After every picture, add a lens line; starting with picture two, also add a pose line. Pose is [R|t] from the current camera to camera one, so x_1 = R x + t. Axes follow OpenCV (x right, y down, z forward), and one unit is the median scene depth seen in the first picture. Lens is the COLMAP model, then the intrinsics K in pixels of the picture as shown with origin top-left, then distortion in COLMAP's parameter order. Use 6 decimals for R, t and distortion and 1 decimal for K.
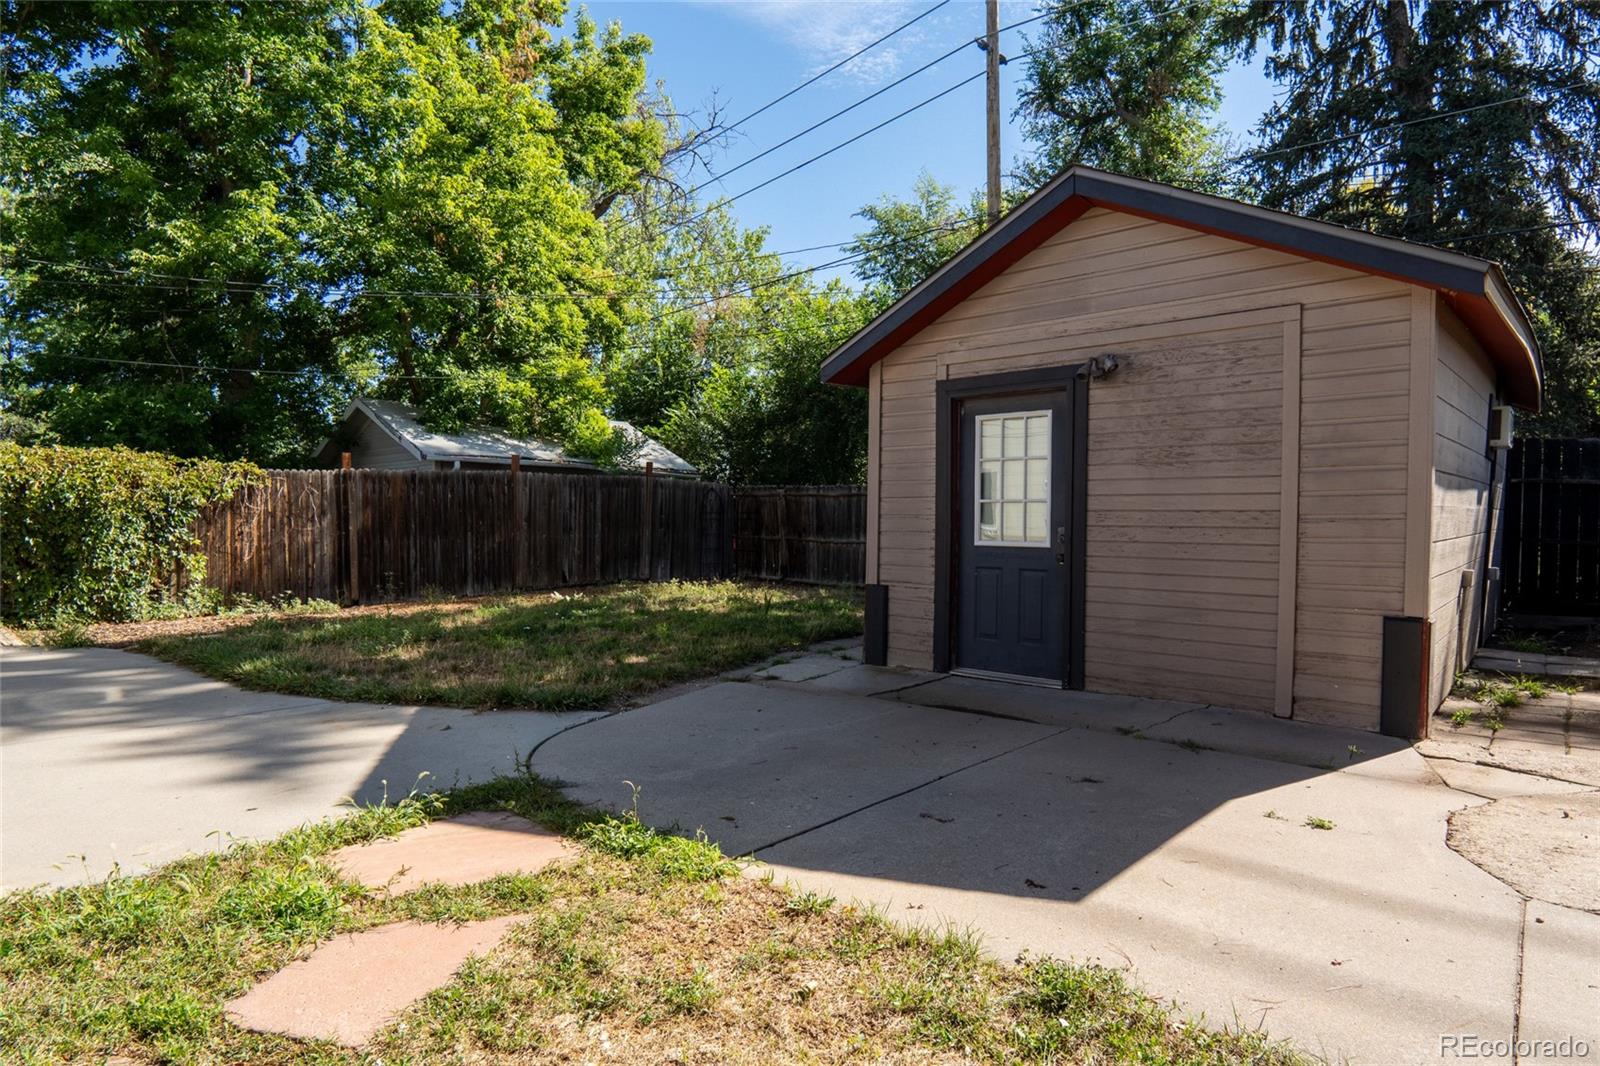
lens RADIAL K [[871.2, 0, 801.6], [0, 871.2, 547.4], [0, 0, 1]] dist [-0.038130, 0.009092]
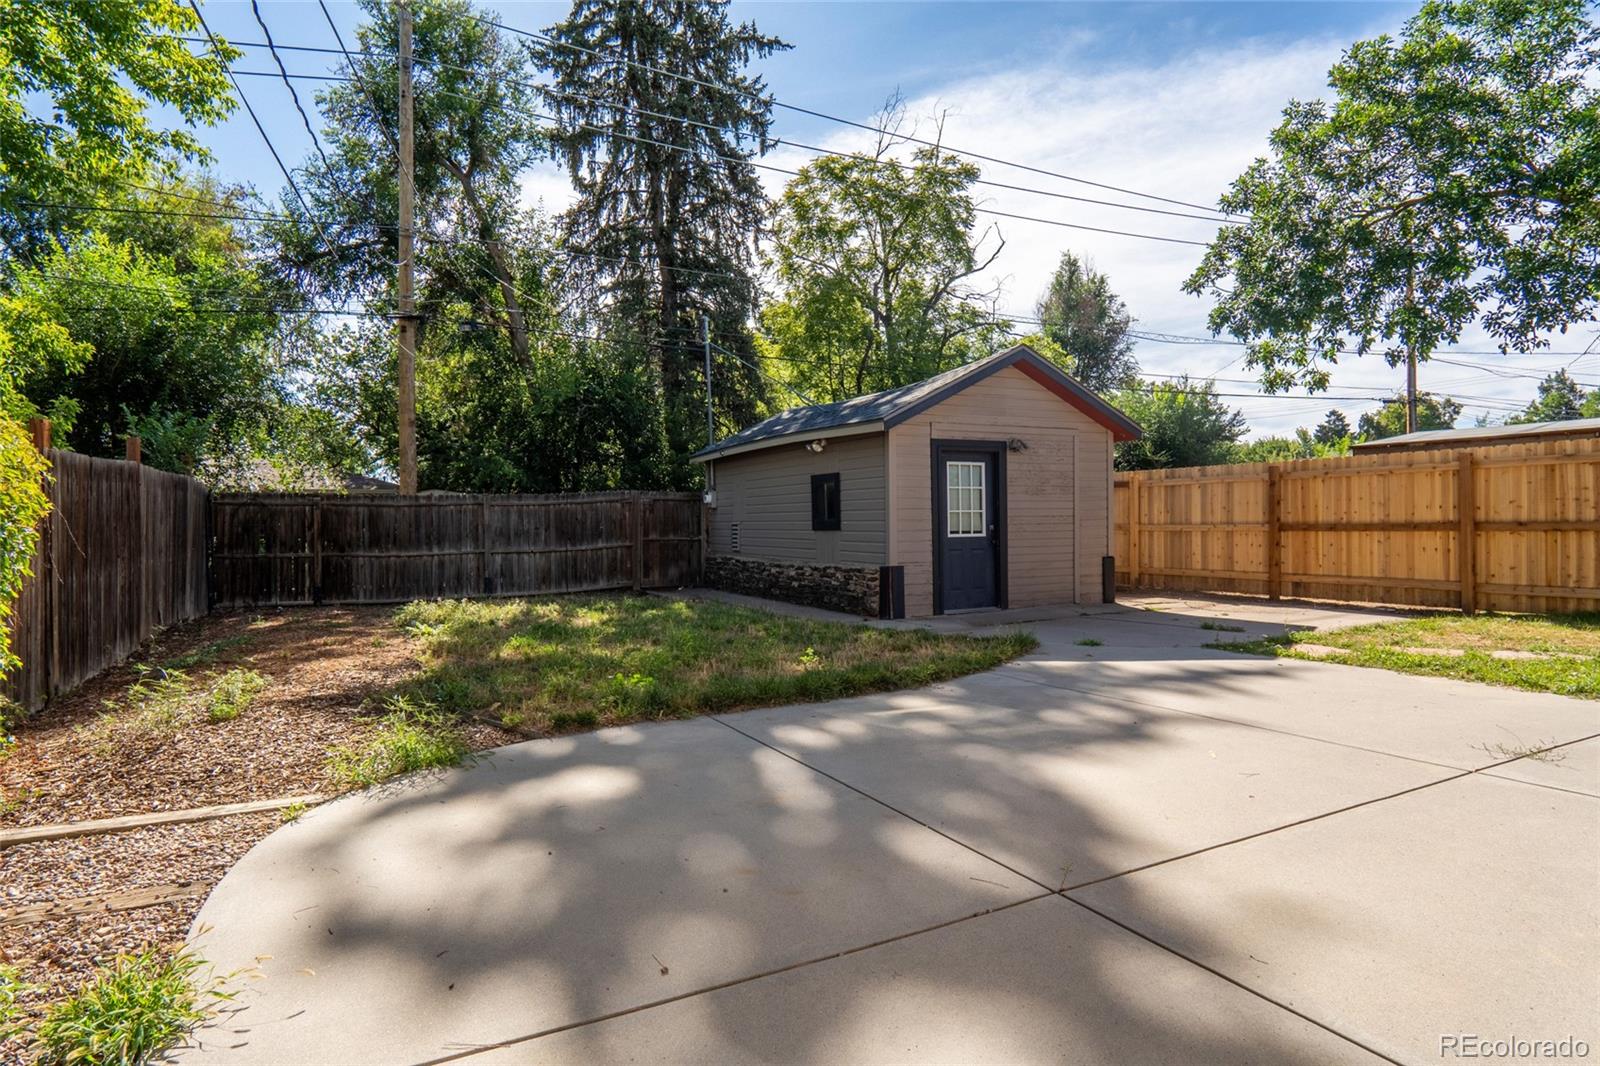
lens RADIAL K [[871.2, 0, 797.4], [0, 871.2, 525.5], [0, 0, 1]] dist [-0.038130, 0.009092]
pose [[0.369637, -0.008464, 0.929138, -1.478231], [0.045627, 0.998918, -0.009052, -0.023017], [-0.928055, 0.045740, 0.369623, 0.632016]]
